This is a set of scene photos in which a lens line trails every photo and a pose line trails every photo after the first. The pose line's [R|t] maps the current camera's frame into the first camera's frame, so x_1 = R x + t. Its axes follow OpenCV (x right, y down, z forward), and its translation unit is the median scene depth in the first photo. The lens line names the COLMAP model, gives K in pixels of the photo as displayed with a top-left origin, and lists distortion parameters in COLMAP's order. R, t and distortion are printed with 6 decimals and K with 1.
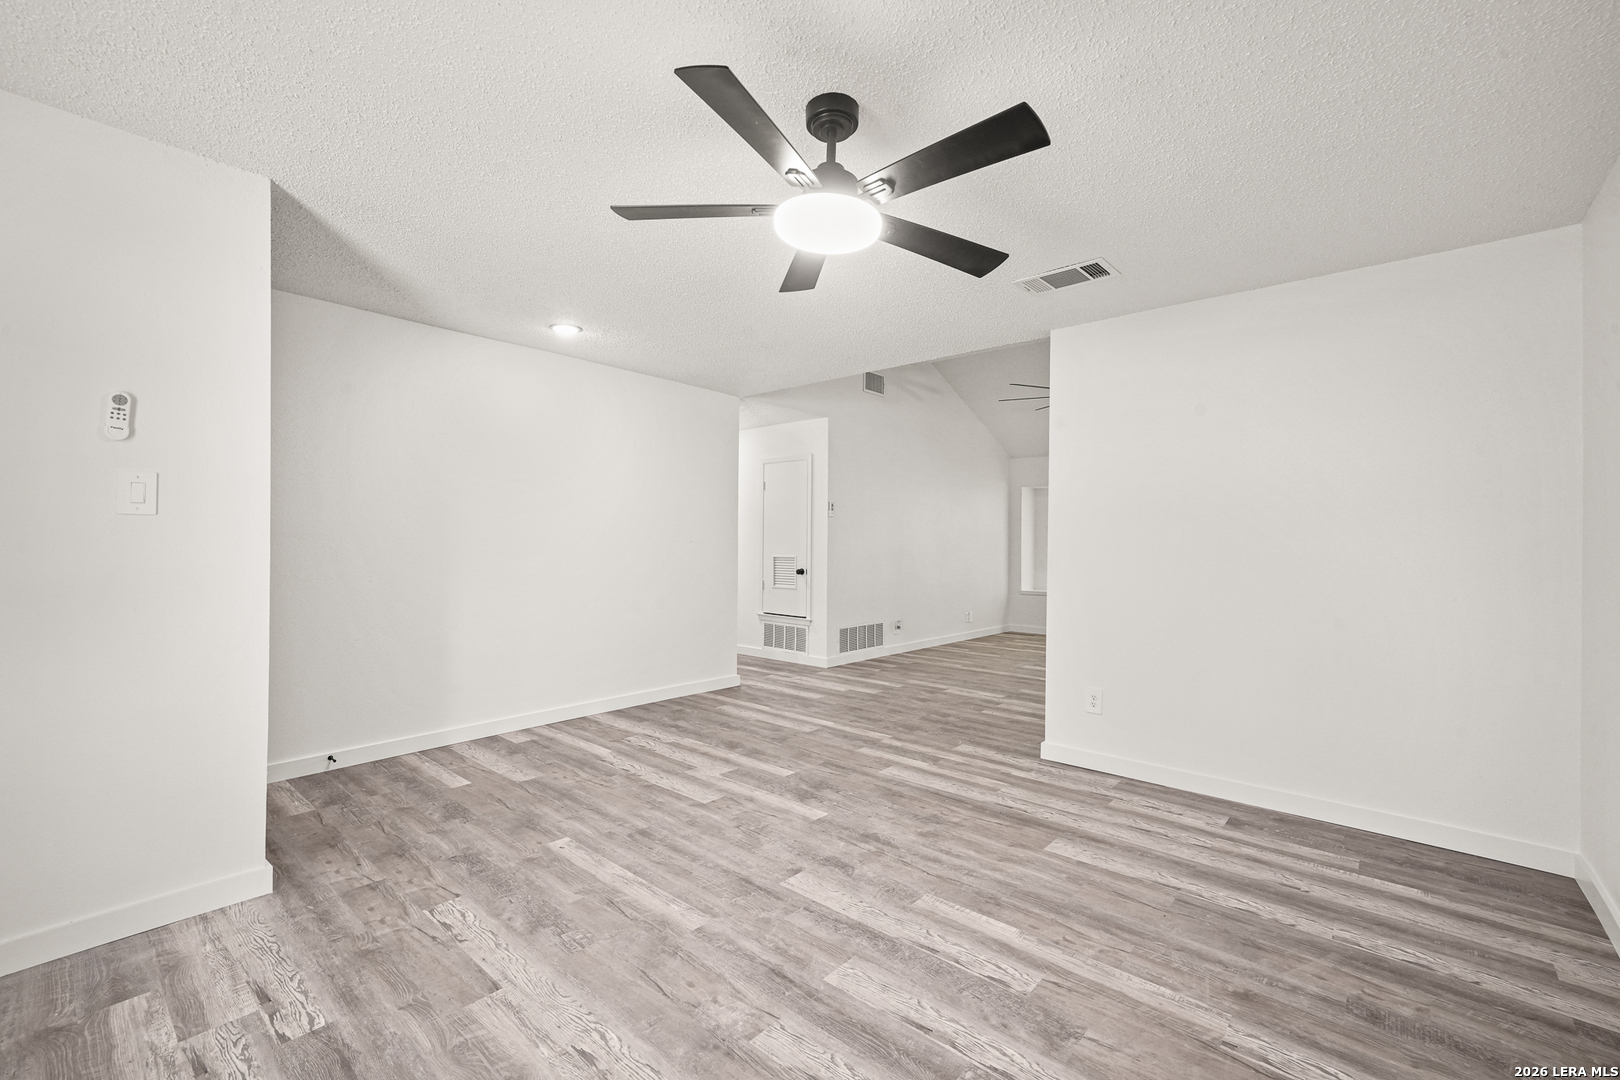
lens RADIAL K [[692.8, 0, 824.4], [0, 692.8, 545.2], [0, 0, 1]] dist [-0.003389, 0.002618]
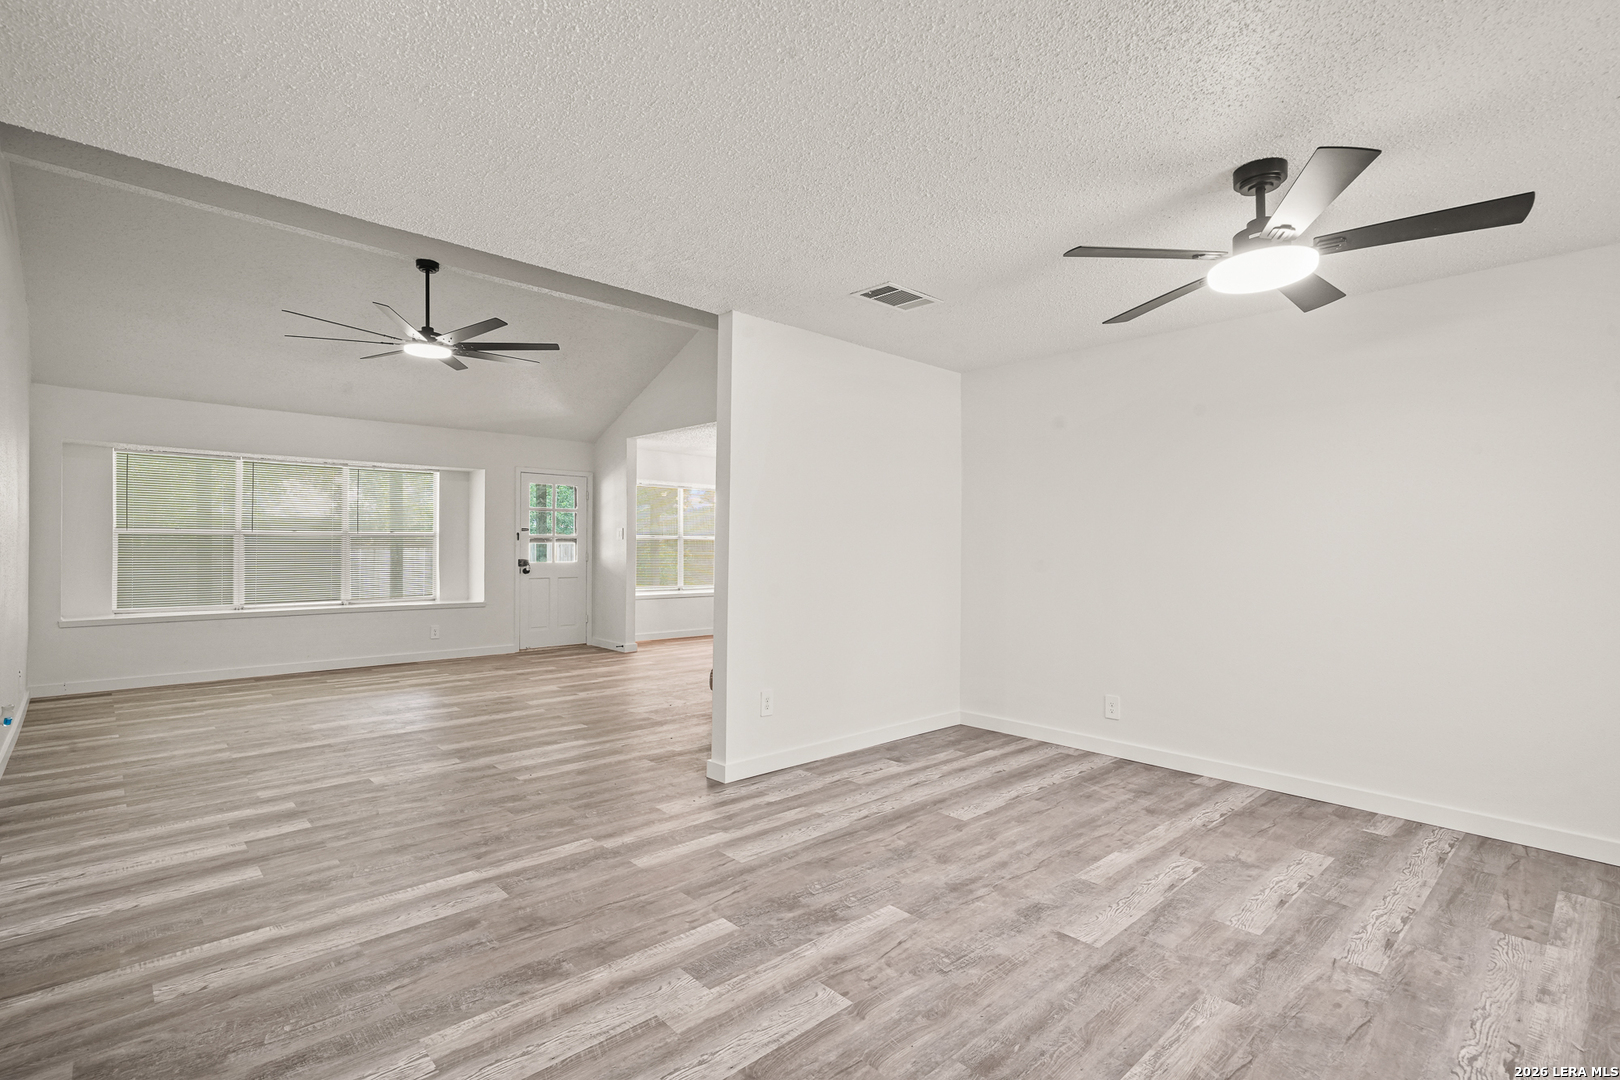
lens RADIAL K [[765.8, 0, 807.7], [0, 765.8, 553.1], [0, 0, 1]] dist [0.006932, 0.001592]
pose [[0.109339, -0.018056, 0.993840, -0.812812], [-0.001703, 0.999830, 0.018352, -0.007513], [-0.994003, -0.003699, 0.109290, 0.990289]]
